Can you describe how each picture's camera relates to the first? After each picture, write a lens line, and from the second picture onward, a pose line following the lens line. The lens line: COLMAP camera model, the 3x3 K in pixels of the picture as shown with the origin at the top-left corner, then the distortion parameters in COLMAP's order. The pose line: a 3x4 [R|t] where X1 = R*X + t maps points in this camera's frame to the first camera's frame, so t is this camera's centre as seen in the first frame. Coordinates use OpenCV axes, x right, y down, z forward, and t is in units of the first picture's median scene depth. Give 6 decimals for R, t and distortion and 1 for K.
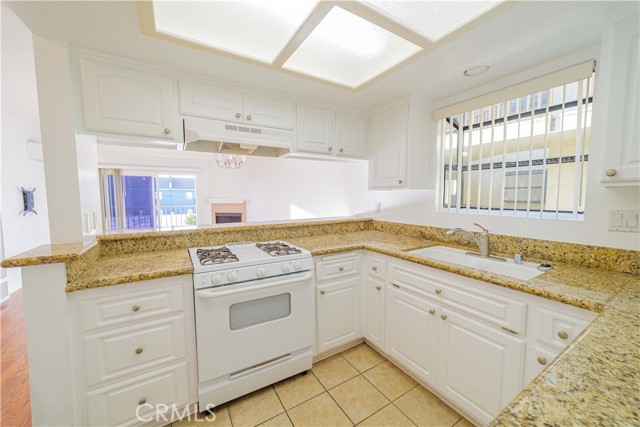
lens RADIAL K [[247.9, 0, 330.0], [0, 247.9, 213.8], [0, 0, 1]] dist [-0.009045, 0.000145]
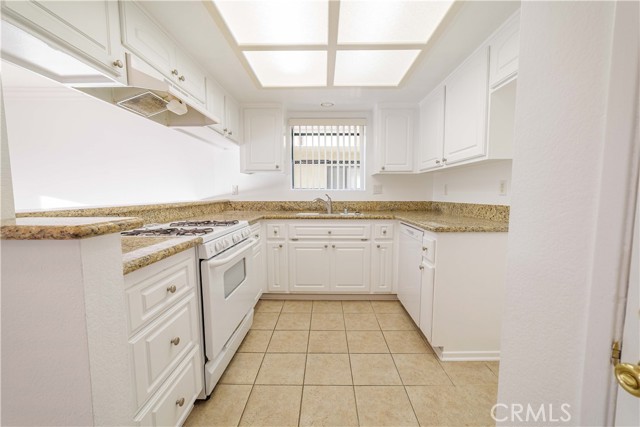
lens RADIAL K [[247.9, 0, 330.0], [0, 247.9, 213.8], [0, 0, 1]] dist [-0.009045, 0.000145]
pose [[0.522245, -0.072359, 0.849720, -0.821766], [0.065421, 0.996857, 0.044681, 0.093510], [-0.850282, 0.032255, 0.525338, 0.086379]]
